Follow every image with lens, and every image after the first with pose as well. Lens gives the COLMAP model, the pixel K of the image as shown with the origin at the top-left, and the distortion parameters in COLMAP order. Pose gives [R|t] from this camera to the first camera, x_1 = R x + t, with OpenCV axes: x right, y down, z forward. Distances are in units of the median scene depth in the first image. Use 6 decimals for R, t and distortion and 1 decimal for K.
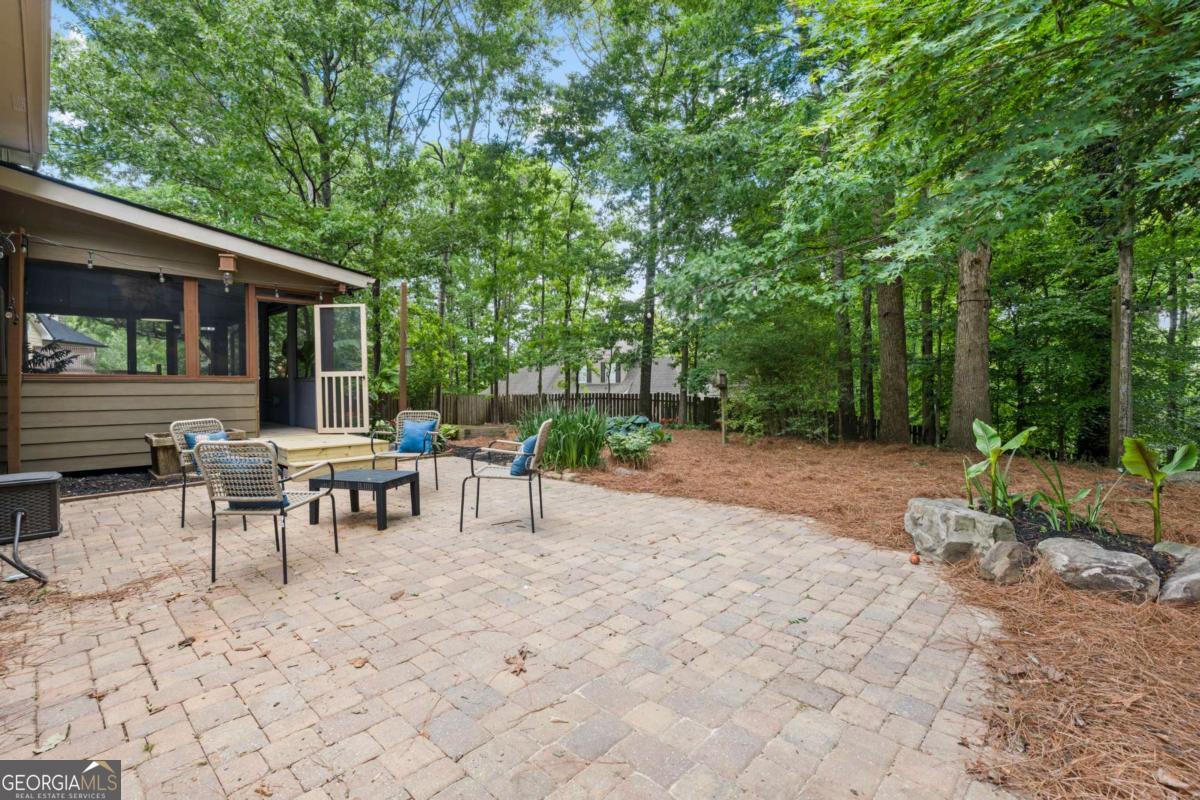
lens RADIAL K [[540.4, 0, 596.4], [0, 540.4, 395.3], [0, 0, 1]] dist [-0.004323, 0.000919]
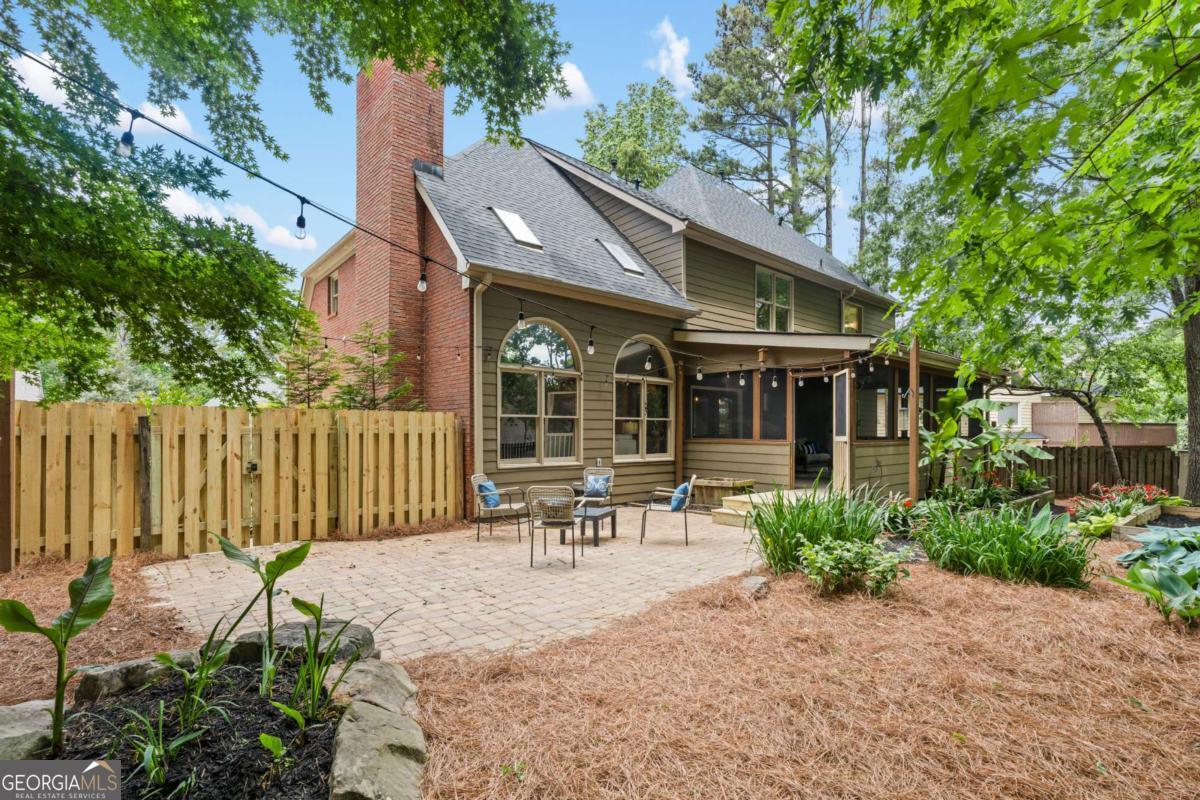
lens RADIAL K [[555.0, 0, 606.8], [0, 555.0, 432.6], [0, 0, 1]] dist [-0.012294, -0.000110]
pose [[-0.086812, 0.004460, -0.996215, 0.748029], [-0.023584, 0.999701, 0.006531, -0.057260], [0.995946, 0.024062, -0.086680, 0.777602]]
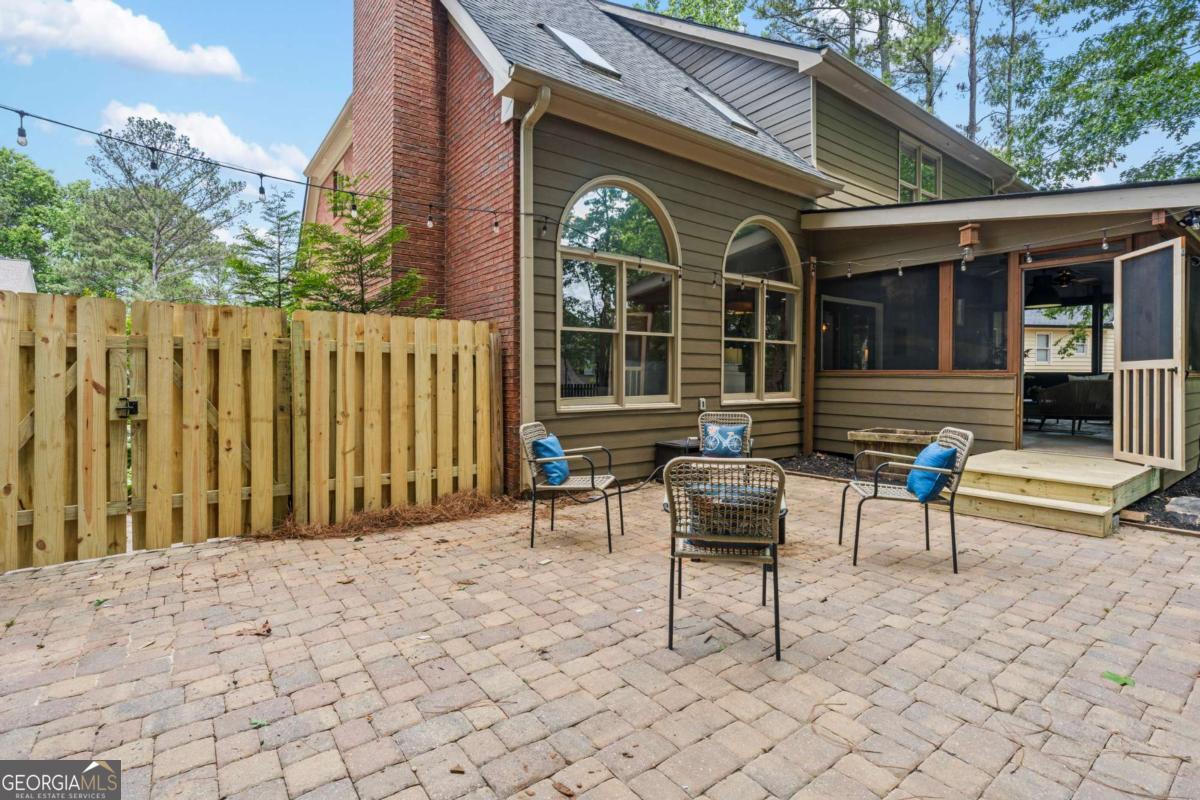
lens RADIAL K [[555.0, 0, 592.4], [0, 555.0, 378.3], [0, 0, 1]] dist [-0.004145, -0.000043]
pose [[-0.169663, 0.007362, -0.985475, 0.279928], [-0.024133, 0.999641, 0.011622, -0.020401], [0.985207, 0.025755, -0.169425, 0.604083]]
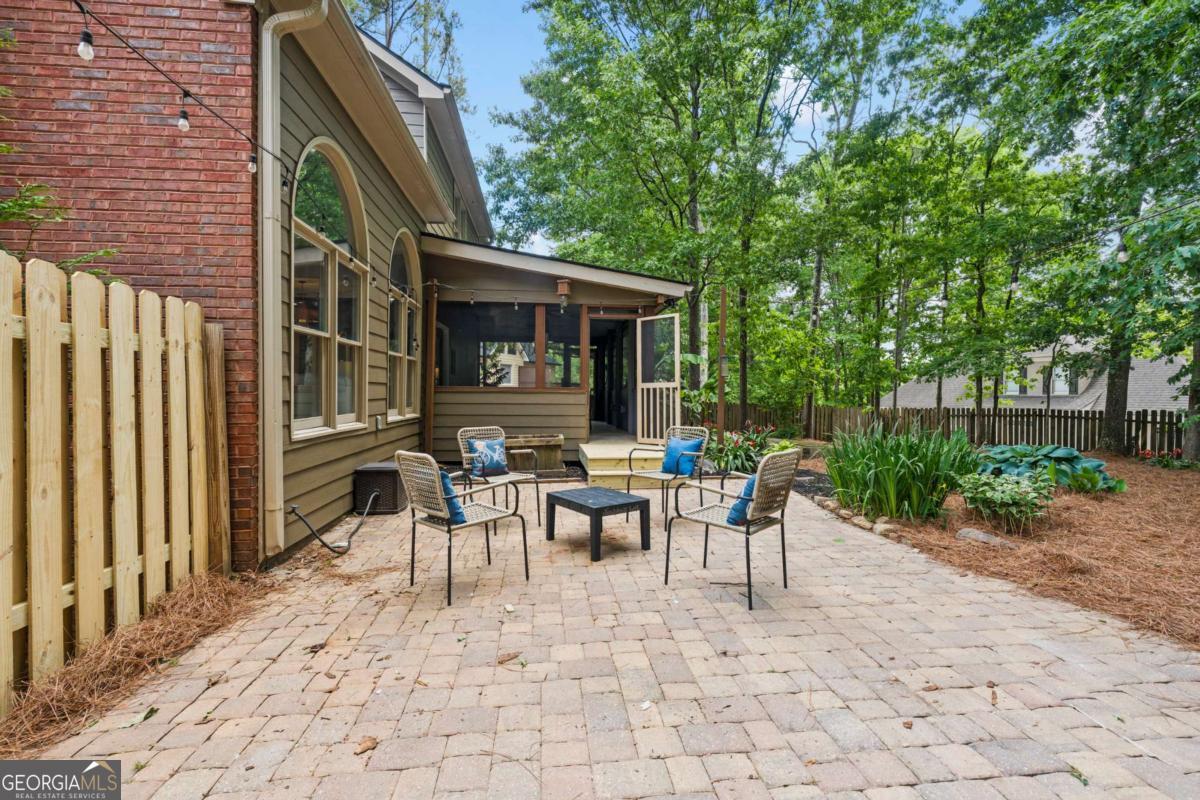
lens RADIAL K [[540.4, 0, 596.4], [0, 540.4, 395.3], [0, 0, 1]] dist [-0.004323, 0.000919]
pose [[0.761648, 0.007623, -0.647946, 0.110607], [-0.019586, 0.999745, -0.011261, -0.008422], [0.647695, 0.021268, 0.761603, 0.194499]]
